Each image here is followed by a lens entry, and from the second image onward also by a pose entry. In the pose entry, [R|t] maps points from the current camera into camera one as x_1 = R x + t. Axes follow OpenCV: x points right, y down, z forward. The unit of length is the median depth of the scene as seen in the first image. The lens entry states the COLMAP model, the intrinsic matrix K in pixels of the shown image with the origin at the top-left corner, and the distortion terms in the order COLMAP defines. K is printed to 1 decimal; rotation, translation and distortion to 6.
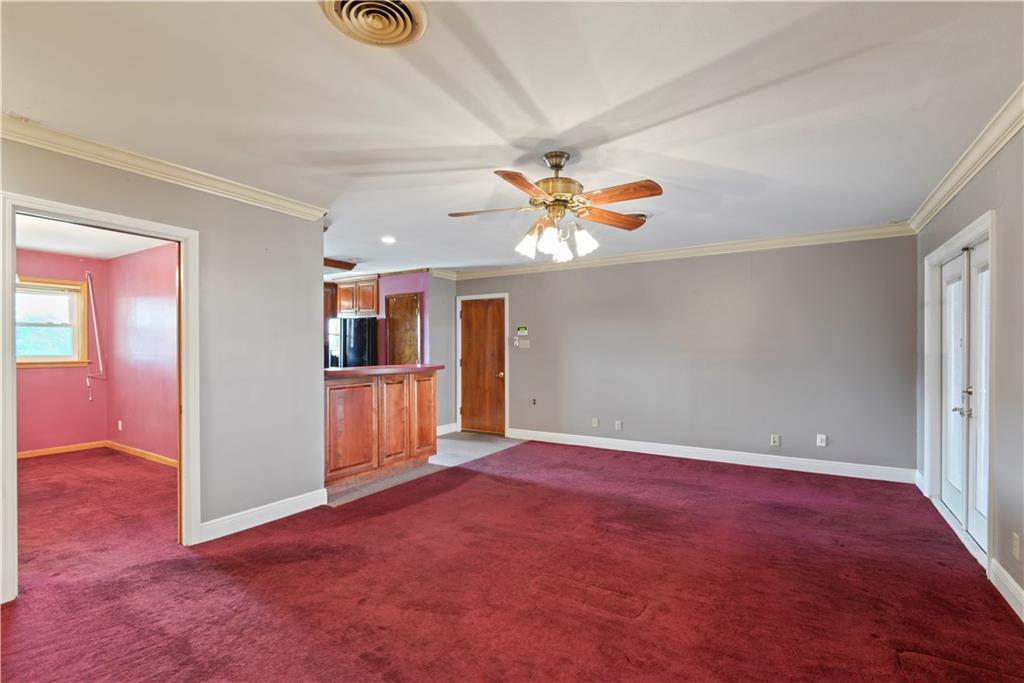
lens RADIAL K [[470.5, 0, 511.8], [0, 470.5, 352.9], [0, 0, 1]] dist [-0.000025, -0.000010]
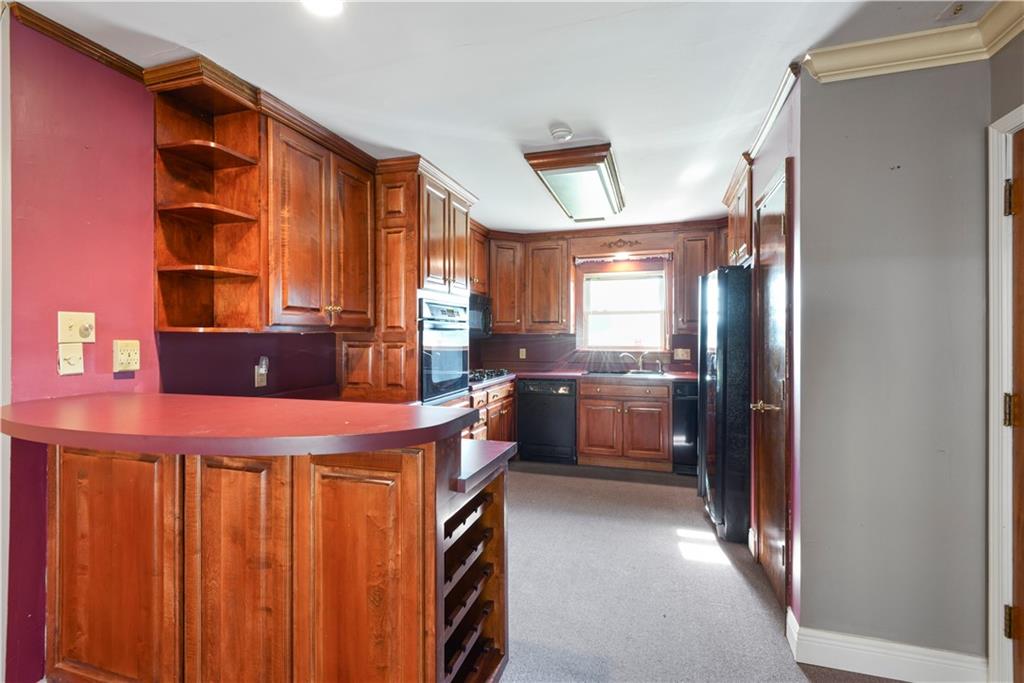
lens RADIAL K [[458.3, 0, 512.1], [0, 458.3, 332.3], [0, 0, 1]] dist [0.000431, 0.000099]
pose [[0.243189, 0.001409, -0.969978, 0.047107], [-0.004396, 0.999990, 0.000350, -0.015606], [0.969969, 0.004179, 0.243193, 0.713189]]
